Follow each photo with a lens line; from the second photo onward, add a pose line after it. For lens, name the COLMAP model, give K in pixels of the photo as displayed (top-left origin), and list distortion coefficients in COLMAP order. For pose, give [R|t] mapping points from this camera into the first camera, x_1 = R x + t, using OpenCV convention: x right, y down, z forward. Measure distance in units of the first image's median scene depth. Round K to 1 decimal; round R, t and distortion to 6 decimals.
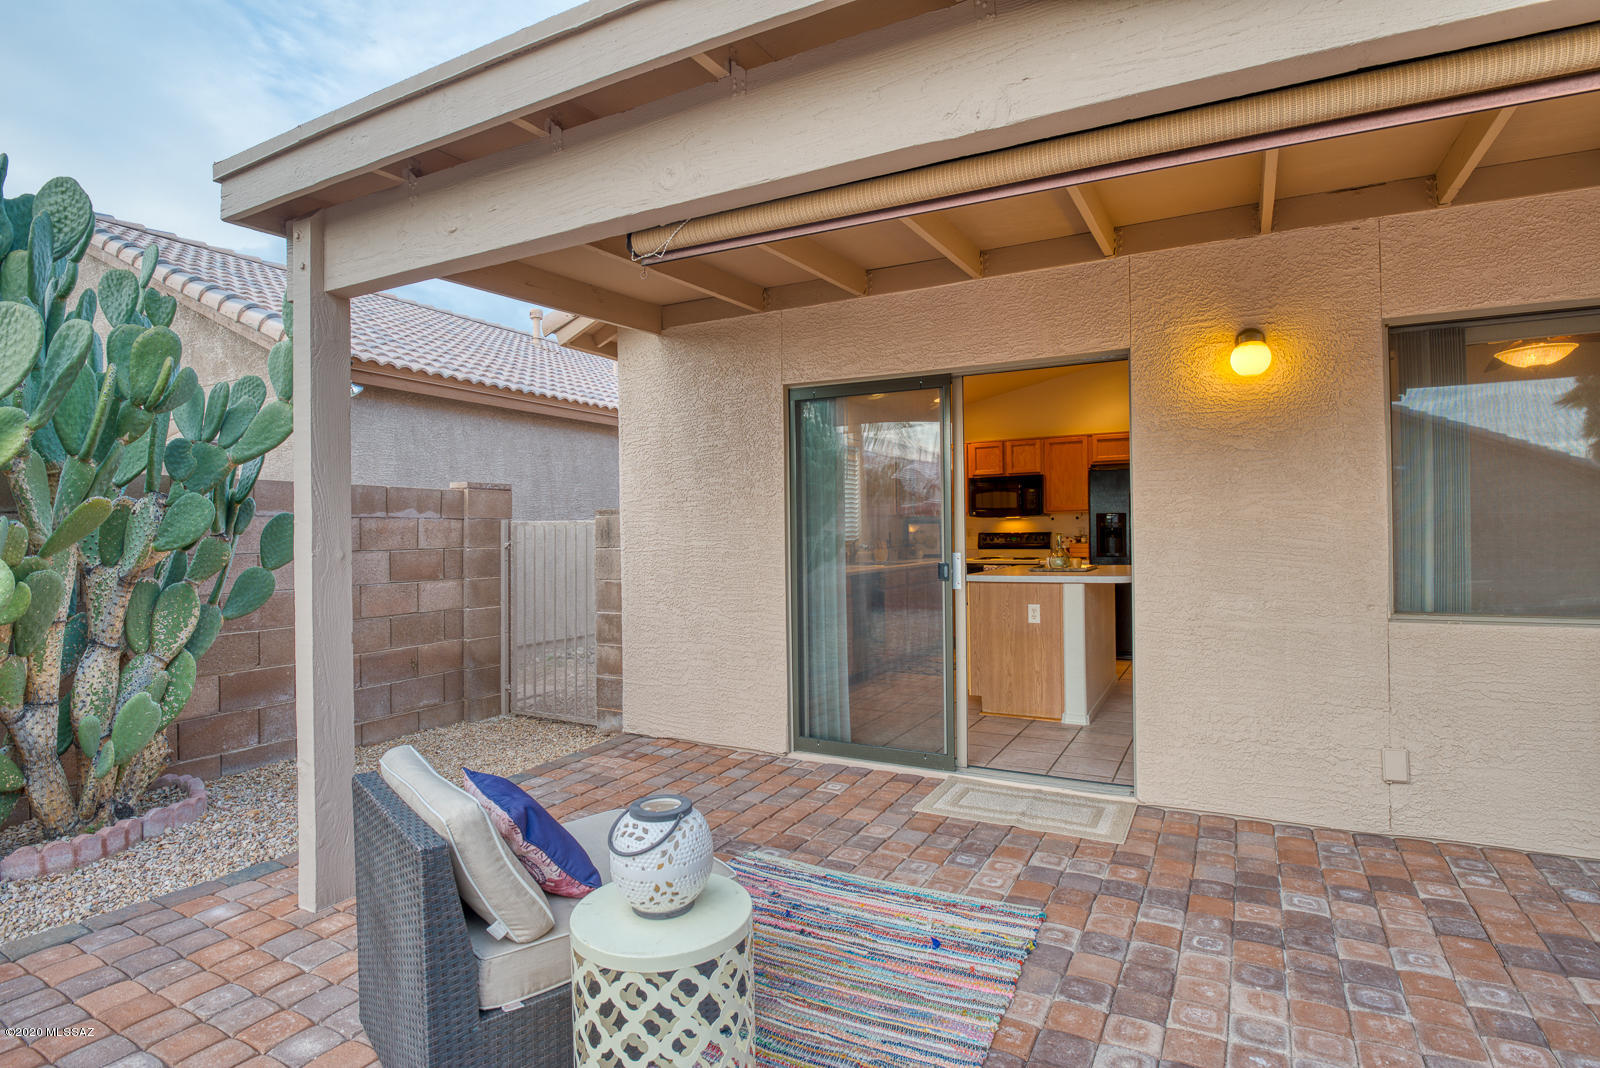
lens RADIAL K [[811.9, 0, 803.4], [0, 811.9, 527.2], [0, 0, 1]] dist [-0.013782, -0.001035]
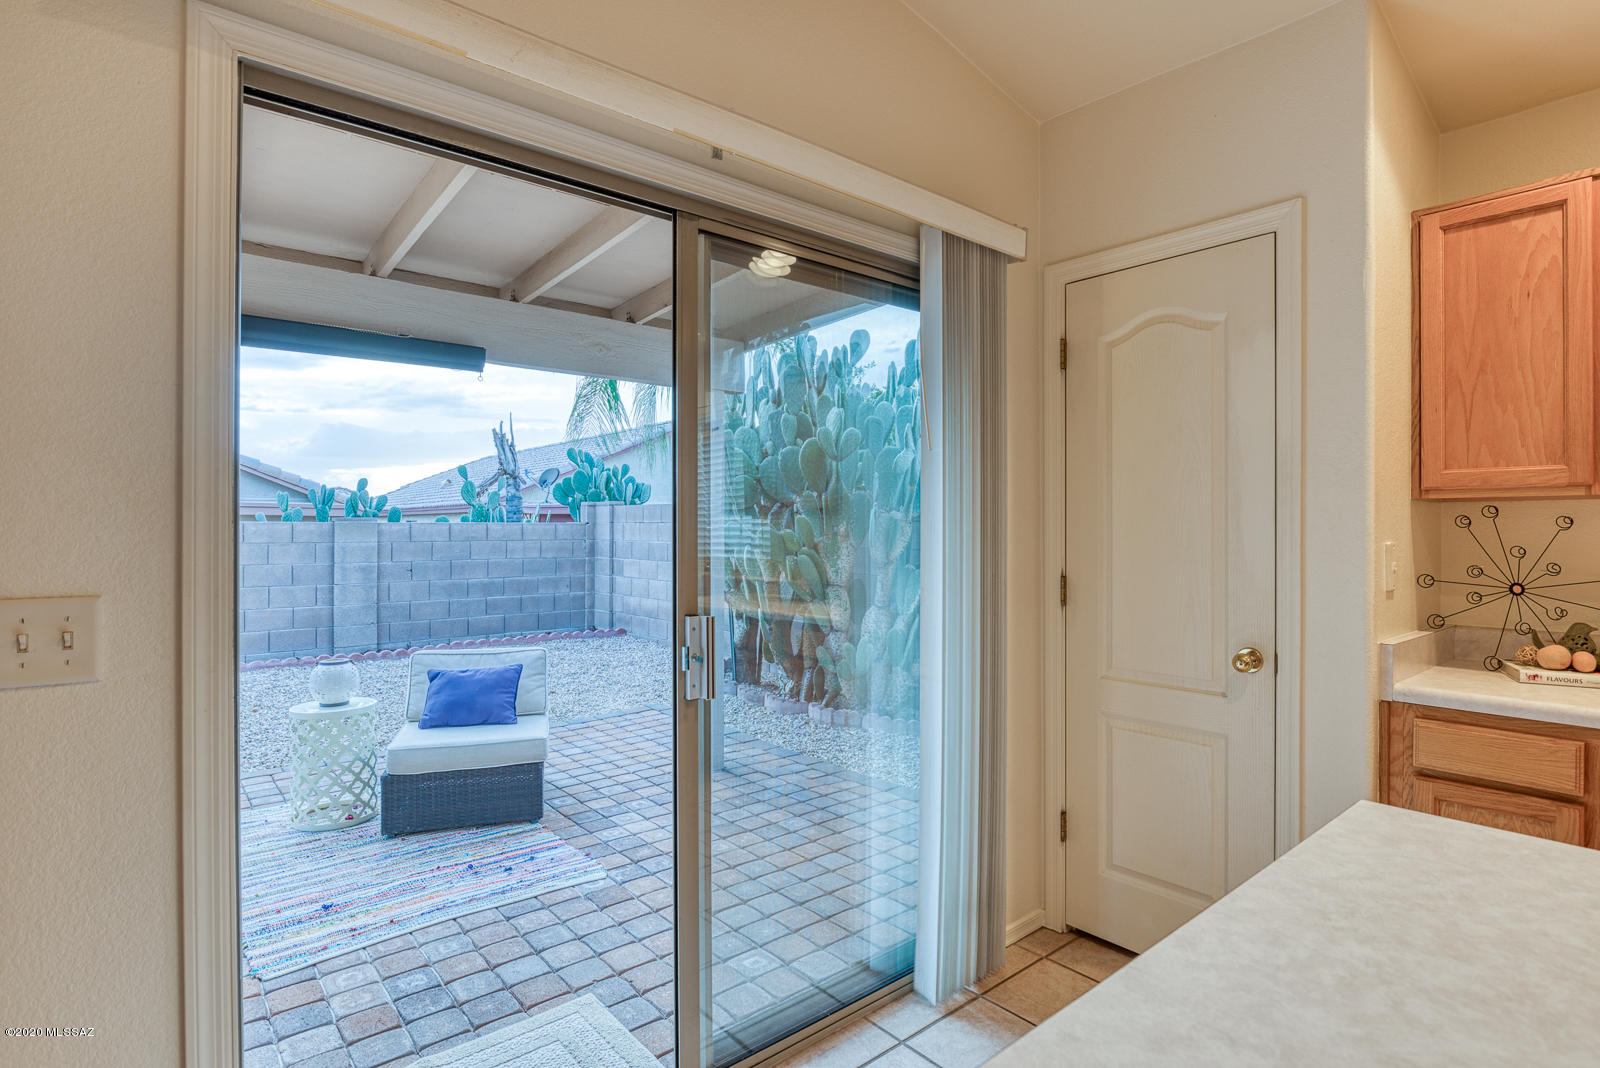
lens RADIAL K [[811.9, 0, 803.4], [0, 811.9, 527.2], [0, 0, 1]] dist [-0.013782, -0.001035]
pose [[-0.373575, 0.012724, -0.927513, 0.749545], [0.011804, 0.999890, 0.008963, -0.025905], [0.927525, -0.007600, -0.373684, 1.591388]]
